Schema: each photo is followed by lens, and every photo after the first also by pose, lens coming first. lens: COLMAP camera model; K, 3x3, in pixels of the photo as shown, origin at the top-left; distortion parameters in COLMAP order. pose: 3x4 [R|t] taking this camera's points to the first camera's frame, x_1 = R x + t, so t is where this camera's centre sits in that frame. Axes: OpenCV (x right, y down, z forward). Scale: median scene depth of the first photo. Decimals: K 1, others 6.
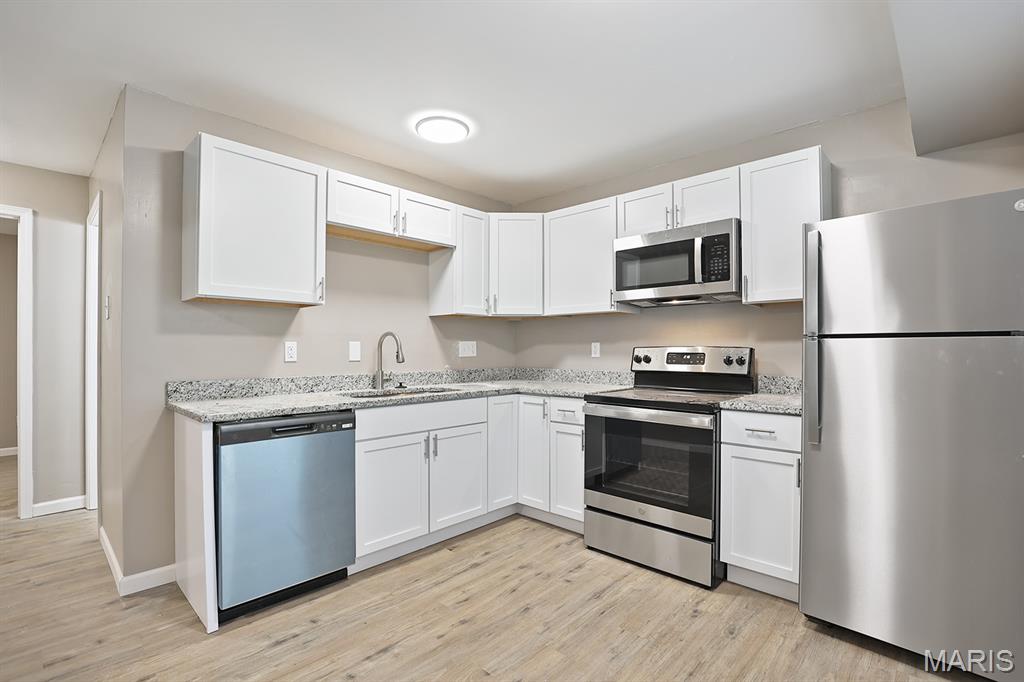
lens RADIAL K [[479.4, 0, 507.5], [0, 479.4, 348.5], [0, 0, 1]] dist [-0.036873, 0.007077]
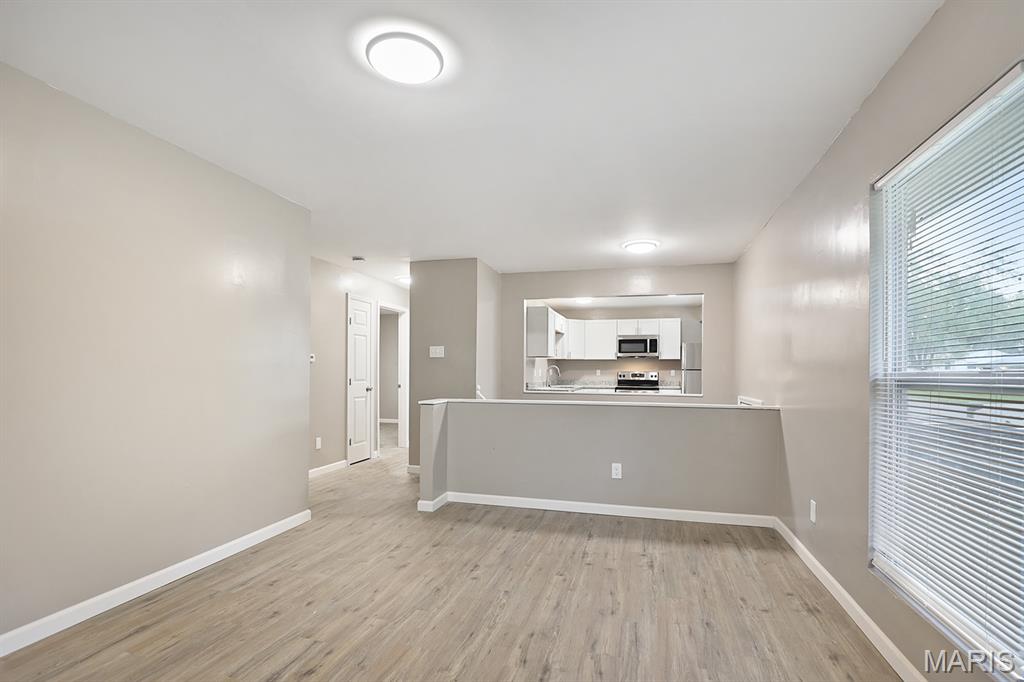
lens RADIAL K [[479.4, 0, 509.4], [0, 479.4, 371.0], [0, 0, 1]] dist [-0.036873, 0.007077]
pose [[0.872850, -0.002491, 0.487983, -1.956253], [-0.000092, 0.999986, 0.005269, -0.025684], [-0.487989, -0.004644, 0.872837, -1.361338]]
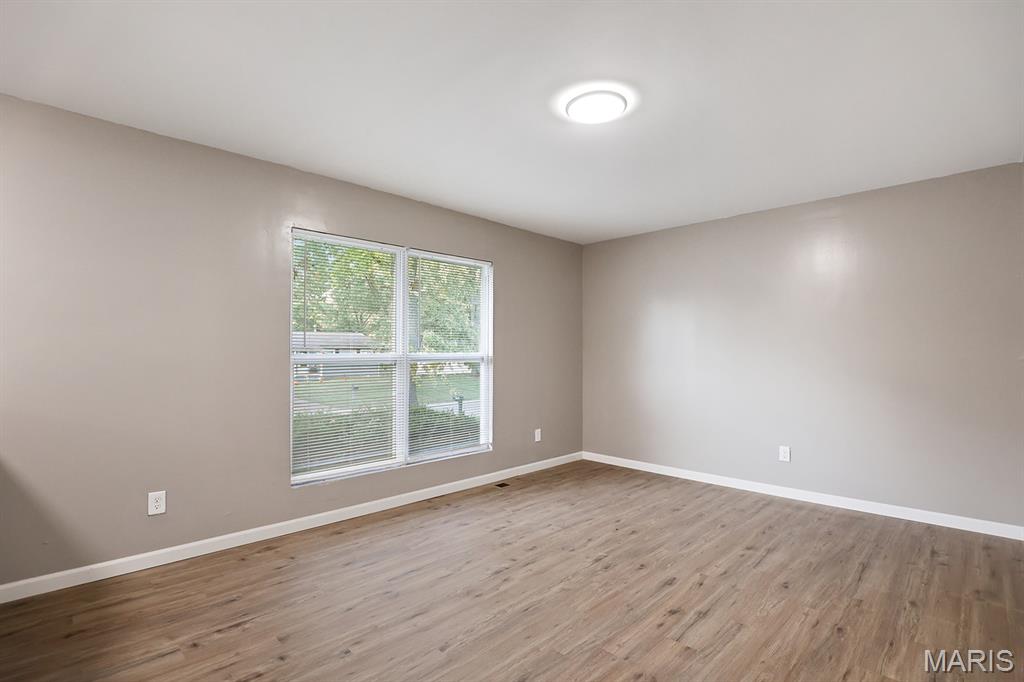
lens RADIAL K [[479.4, 0, 504.8], [0, 479.4, 341.7], [0, 0, 1]] dist [-0.036873, 0.007077]
pose [[-0.999698, -0.007943, 0.023251, -1.643075], [-0.008596, 0.999567, -0.028143, -0.025662], [-0.023017, -0.028335, -0.999333, 0.029130]]
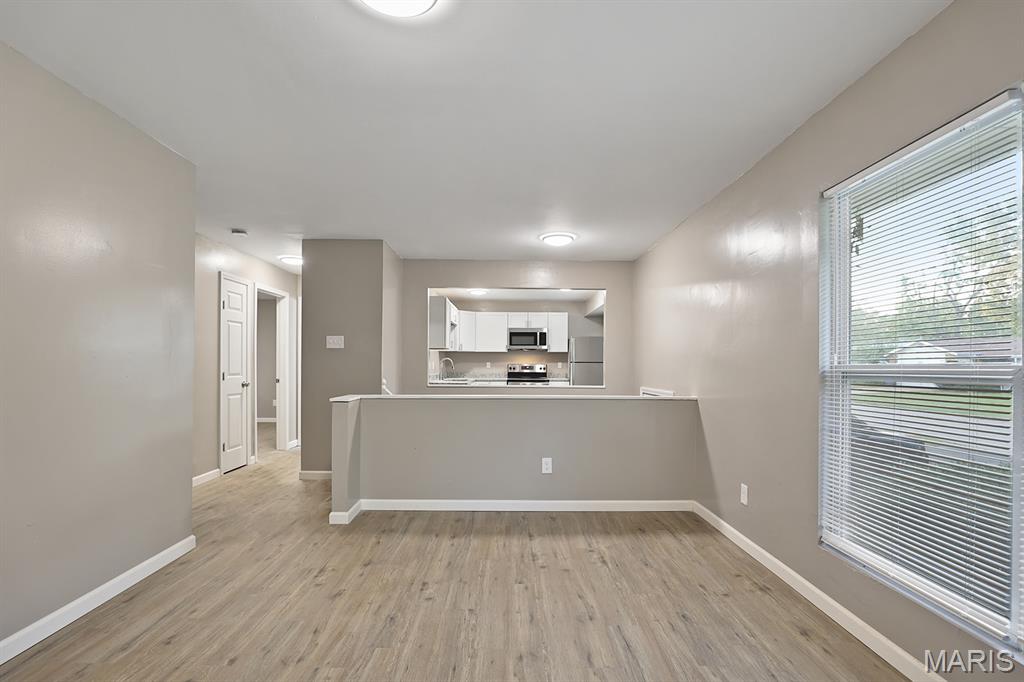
lens RADIAL K [[479.4, 0, 510.1], [0, 479.4, 363.5], [0, 0, 1]] dist [-0.036873, 0.007077]
pose [[0.704221, -0.003103, 0.709974, -2.041173], [-0.001067, 0.999985, 0.005430, -0.025776], [-0.709980, -0.004581, 0.704207, -1.196657]]
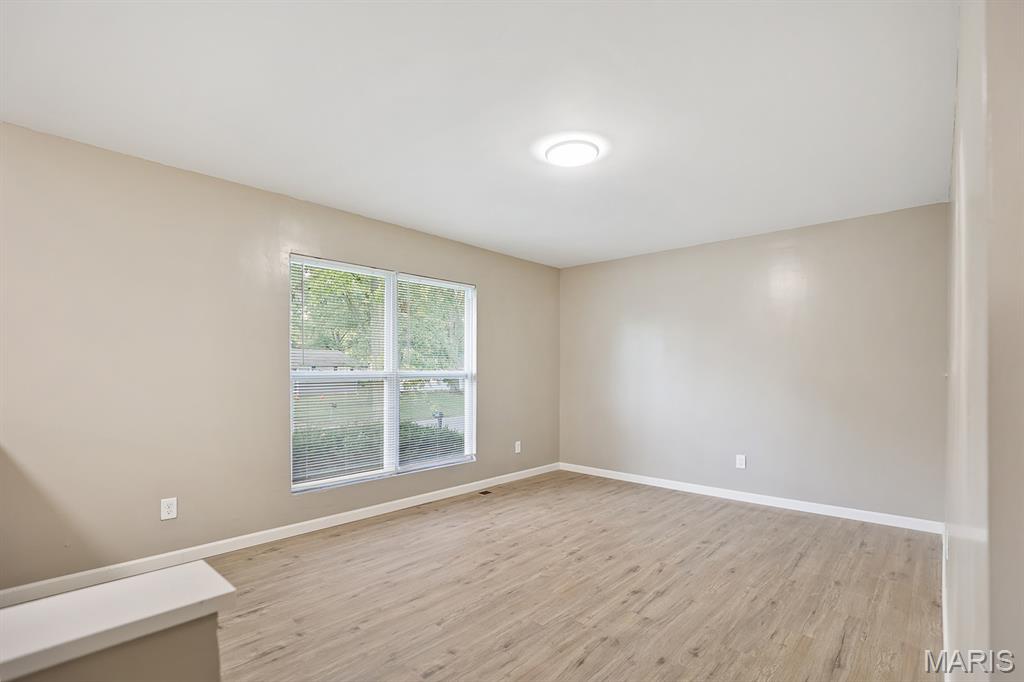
lens RADIAL K [[479.4, 0, 505.0], [0, 479.4, 371.4], [0, 0, 1]] dist [-0.036873, 0.007077]
pose [[-0.999694, -0.008631, -0.023166, -1.630675], [-0.008576, 0.999960, -0.002464, -0.025418], [0.023186, -0.002264, -0.999729, 0.133819]]
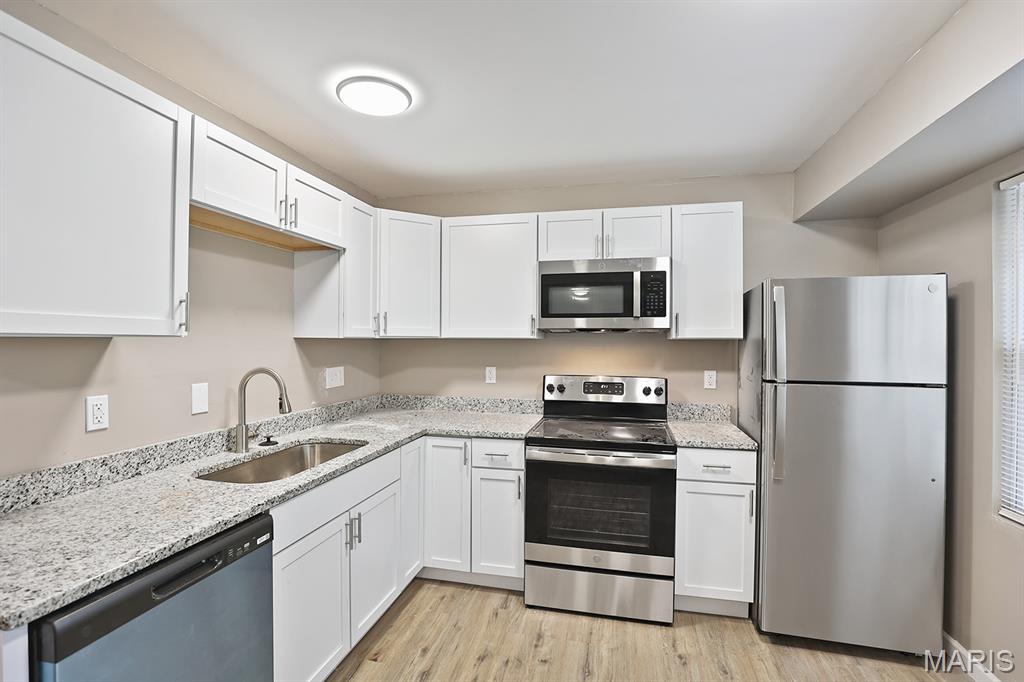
lens RADIAL K [[479.4, 0, 515.7], [0, 479.4, 340.1], [0, 0, 1]] dist [-0.036873, 0.007077]
pose [[0.858288, 0.001857, 0.513166, -0.309964], [-0.004567, 0.999981, 0.004021, -0.086476], [-0.513149, -0.005794, 0.858280, 0.250111]]
